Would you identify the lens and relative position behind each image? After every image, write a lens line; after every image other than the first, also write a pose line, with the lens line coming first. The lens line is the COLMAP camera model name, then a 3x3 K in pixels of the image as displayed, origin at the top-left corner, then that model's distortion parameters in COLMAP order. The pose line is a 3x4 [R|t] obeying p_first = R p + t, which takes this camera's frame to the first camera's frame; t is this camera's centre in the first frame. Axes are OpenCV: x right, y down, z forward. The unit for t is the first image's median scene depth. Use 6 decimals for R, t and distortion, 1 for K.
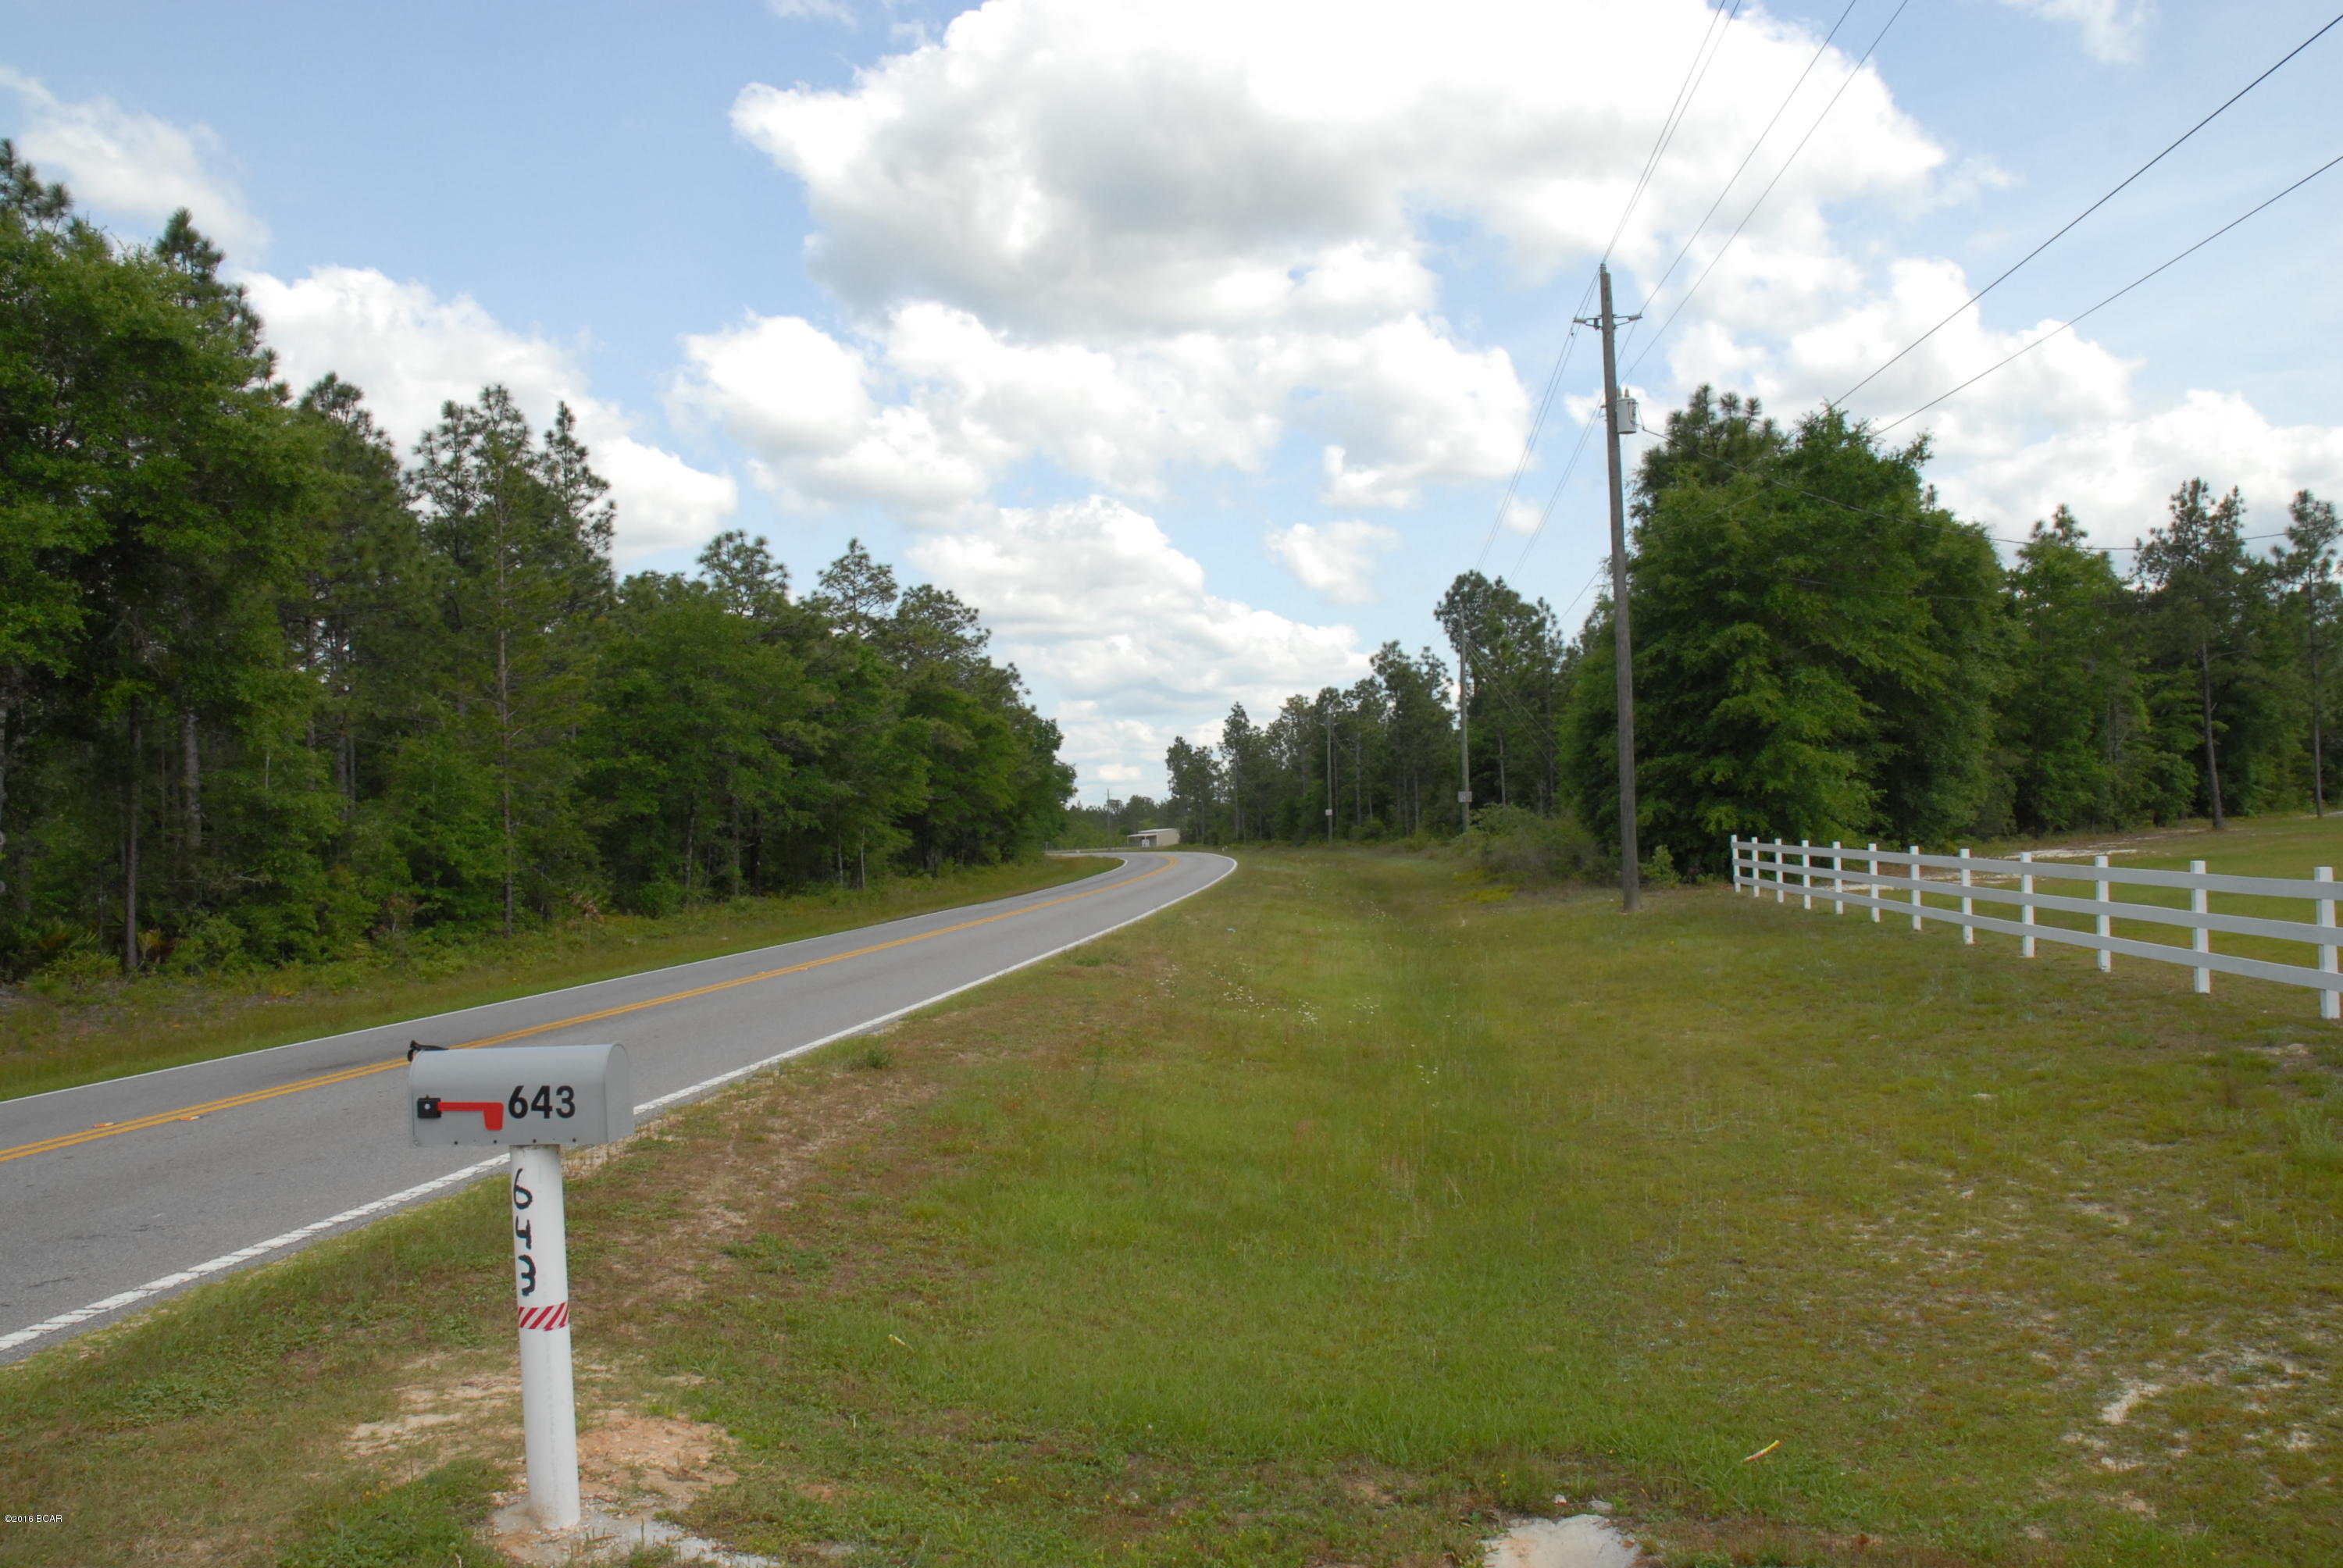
lens RADIAL K [[1818.1, 0, 1169.5], [0, 1818.1, 821.8], [0, 0, 1]] dist [-0.175285, 0.165778]
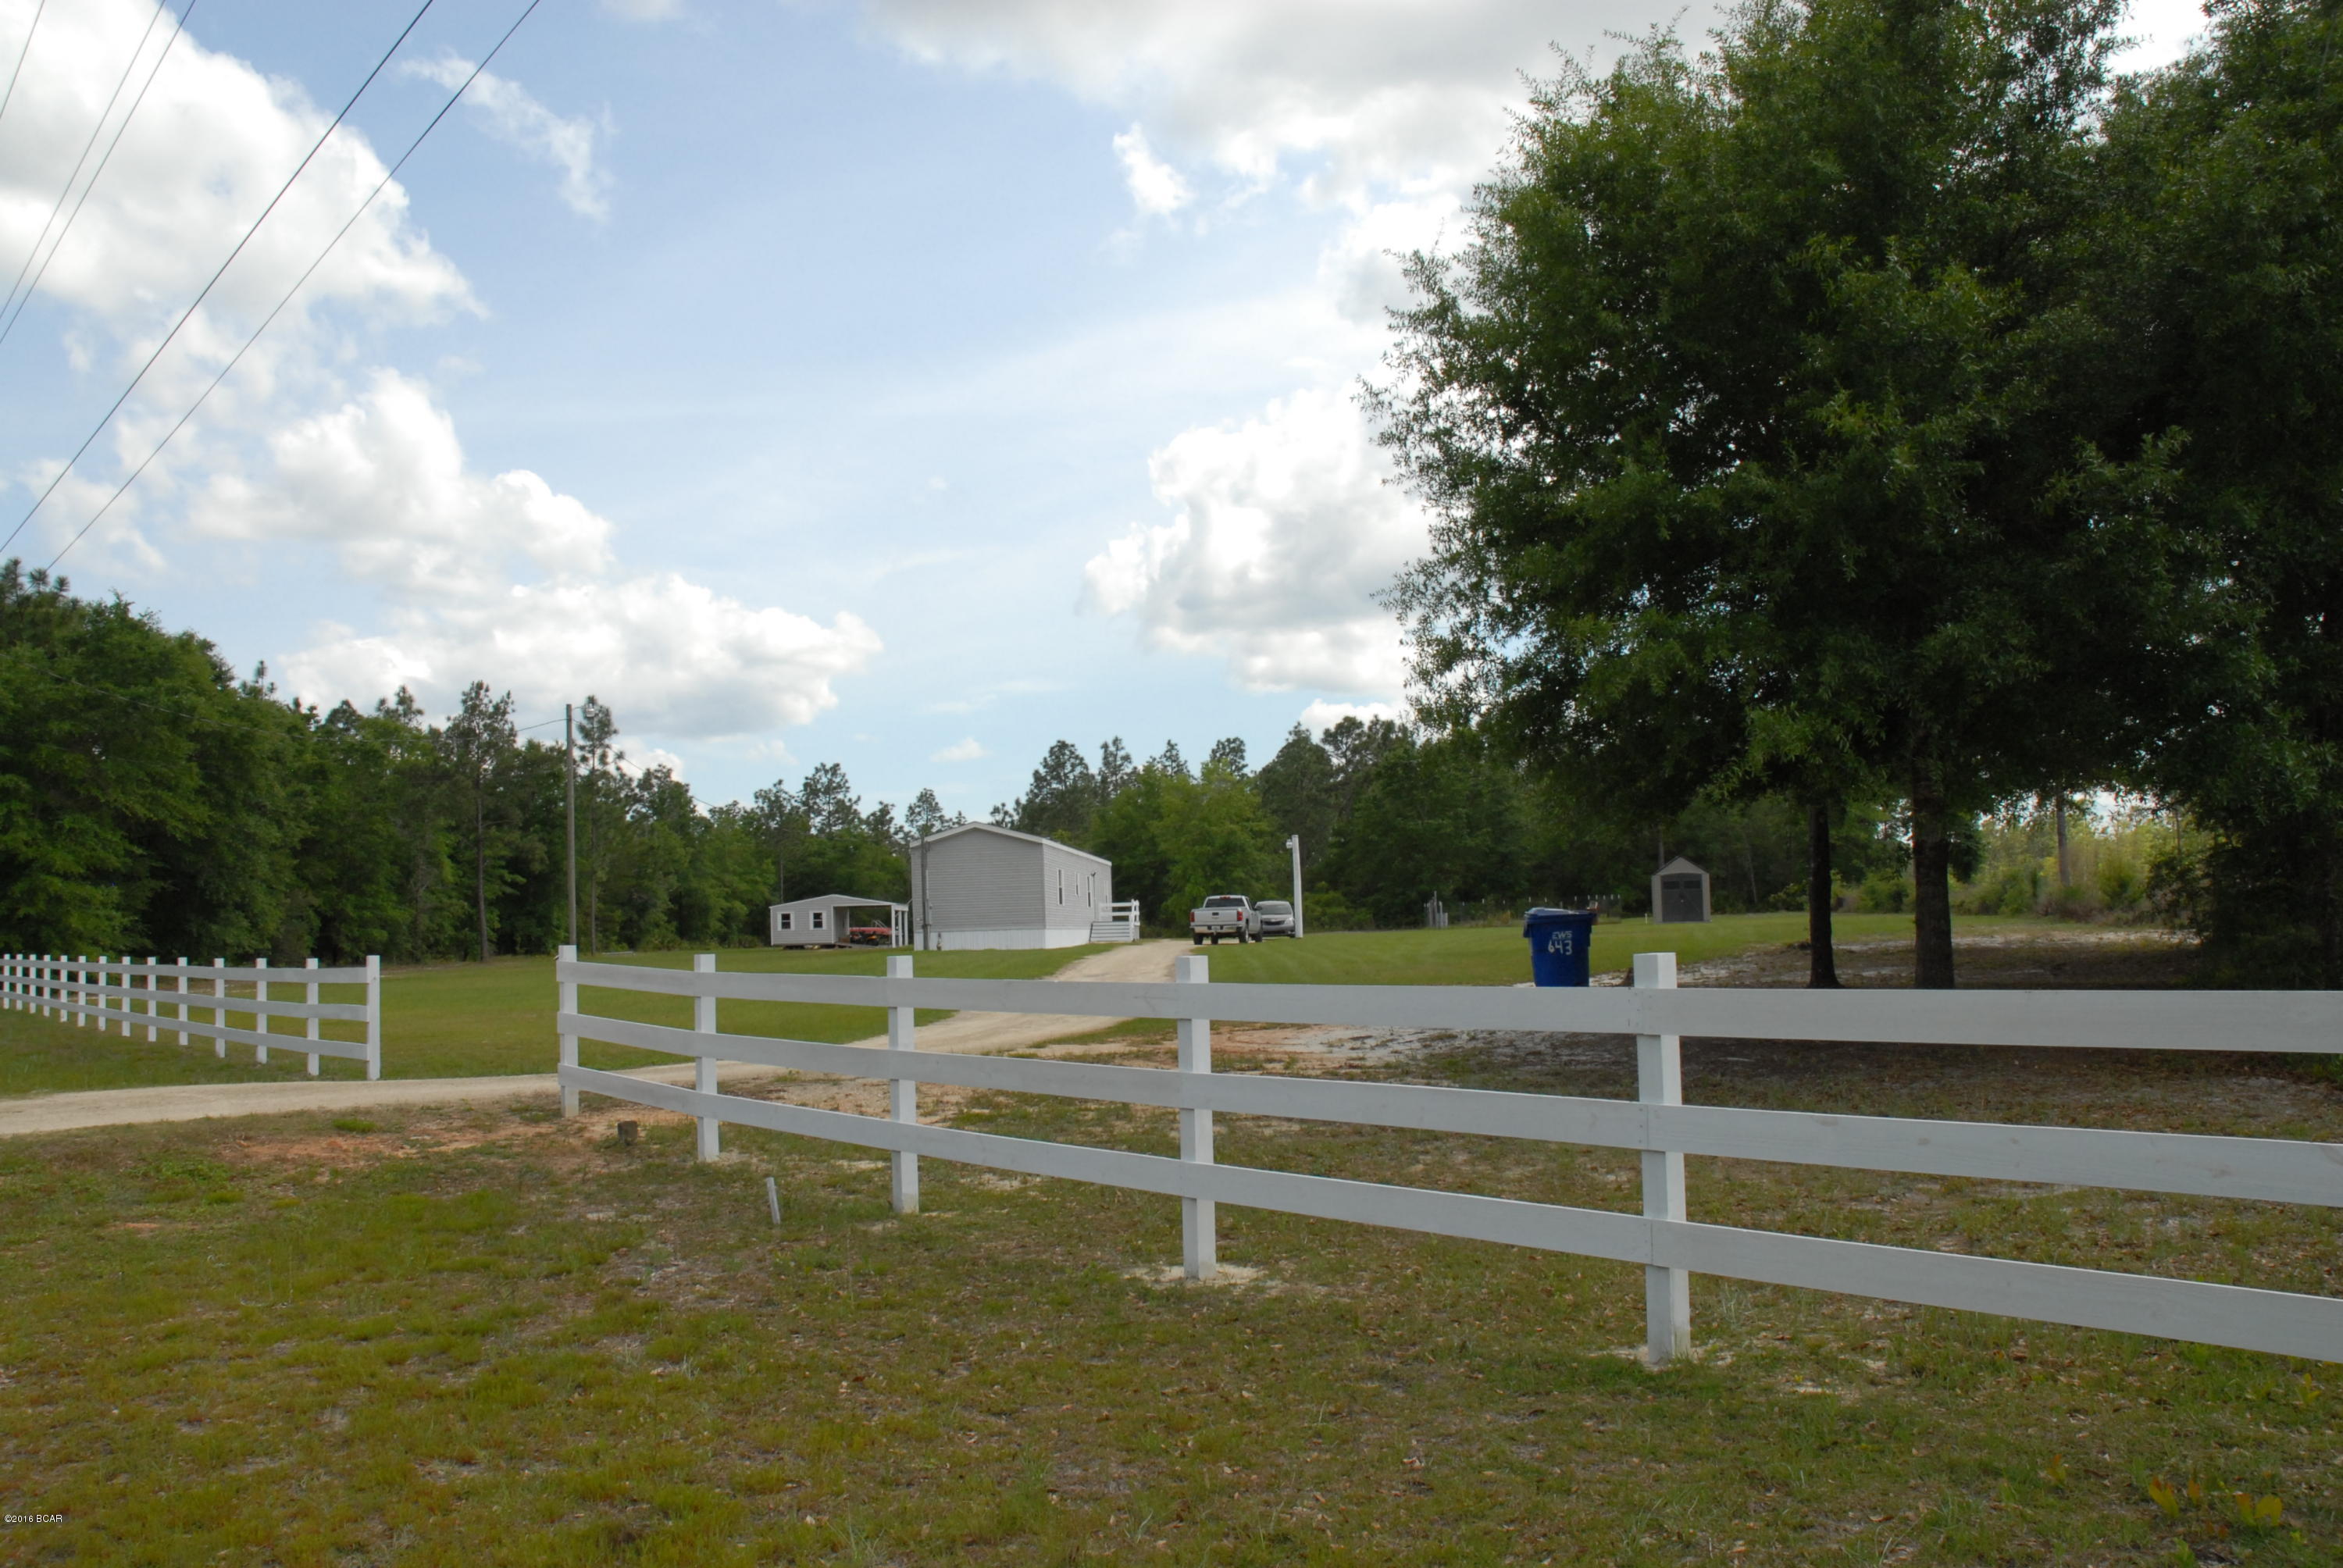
lens RADIAL K [[1818.1, 0, 1169.5], [0, 1818.1, 821.8], [0, 0, 1]] dist [-0.175285, 0.165778]
pose [[0.681681, 0.062398, 0.728984, 0.008269], [-0.001095, 0.996443, -0.084267, 0.015349], [-0.731649, 0.056645, 0.679324, -0.316998]]
